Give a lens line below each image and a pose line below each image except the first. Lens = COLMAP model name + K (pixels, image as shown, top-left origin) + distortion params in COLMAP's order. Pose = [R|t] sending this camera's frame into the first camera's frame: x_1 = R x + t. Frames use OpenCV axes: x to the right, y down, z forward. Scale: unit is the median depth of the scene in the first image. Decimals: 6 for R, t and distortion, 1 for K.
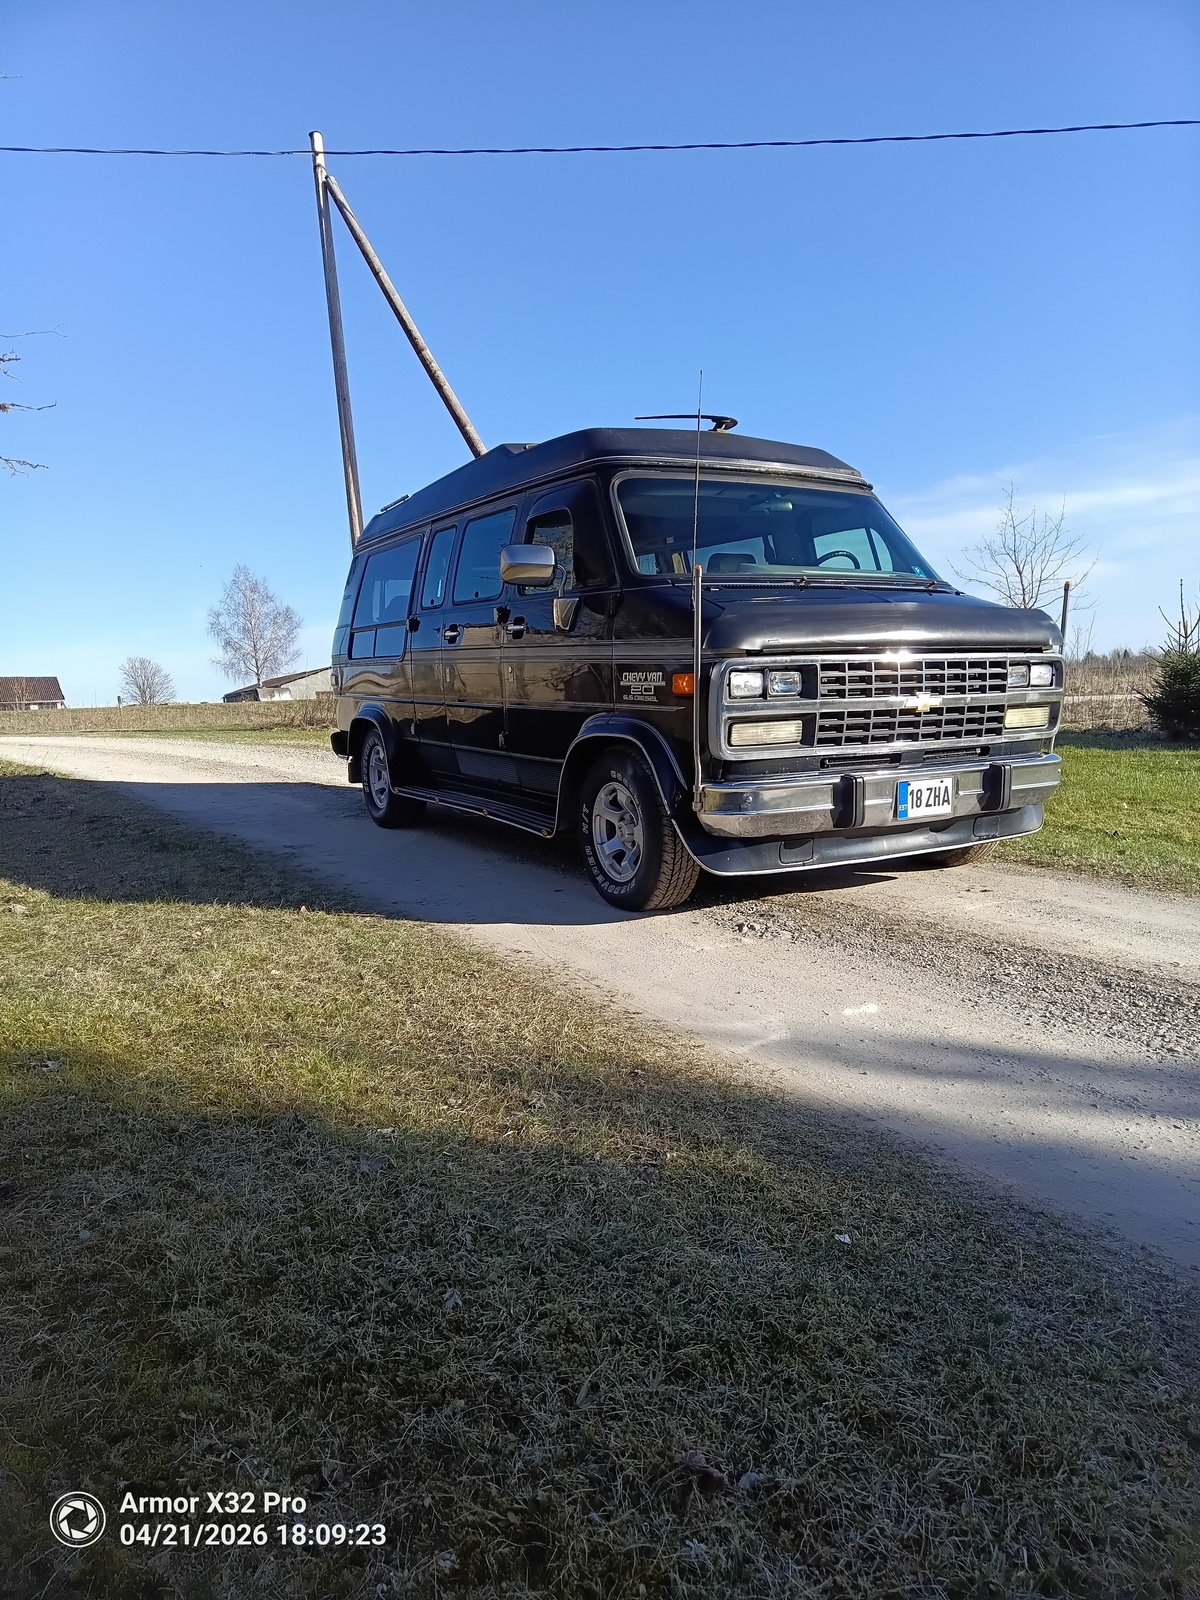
lens RADIAL K [[1057.7, 0, 600.0], [0, 1057.7, 800.0], [0, 0, 1]] dist [0.009878, 0.002473]
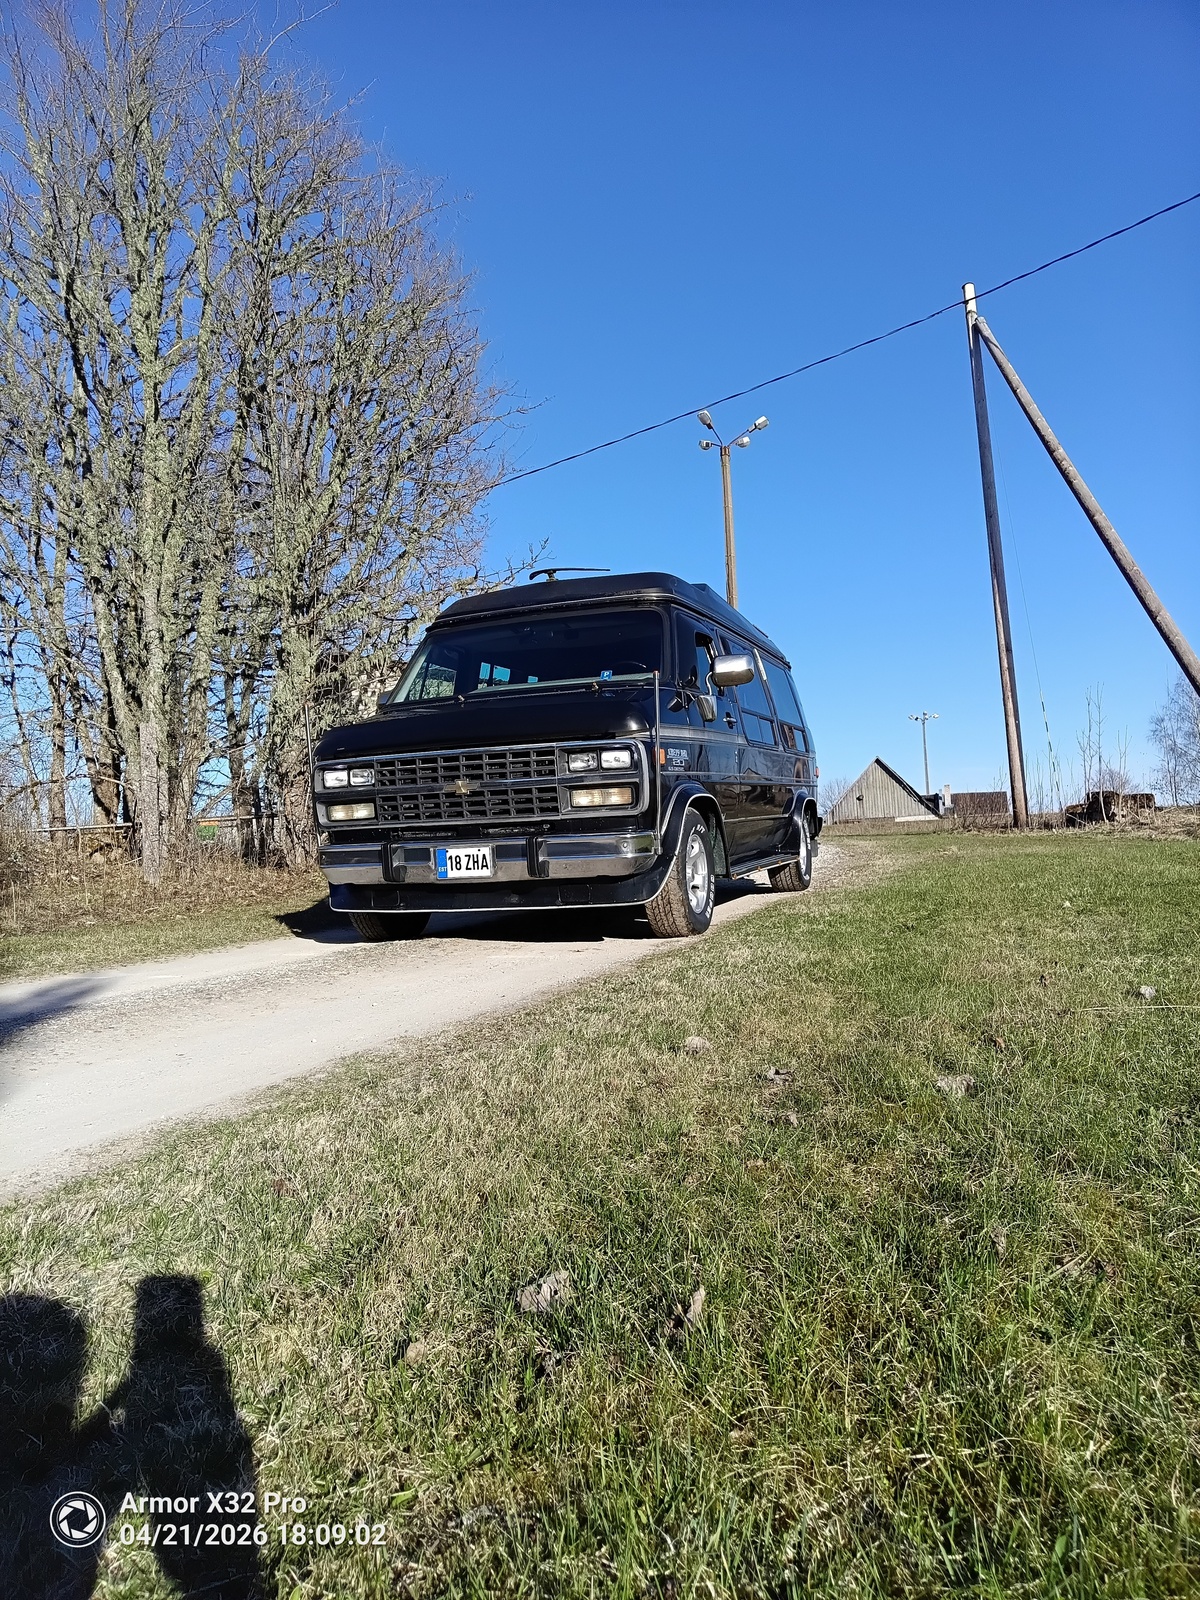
lens RADIAL K [[1057.7, 0, 600.0], [0, 1057.7, 800.0], [0, 0, 1]] dist [0.009878, 0.002473]
pose [[0.642065, -0.024567, -0.766257, 1.276782], [-0.056421, 0.995262, -0.079186, 0.013266], [0.764572, 0.094075, 0.637636, 0.298017]]
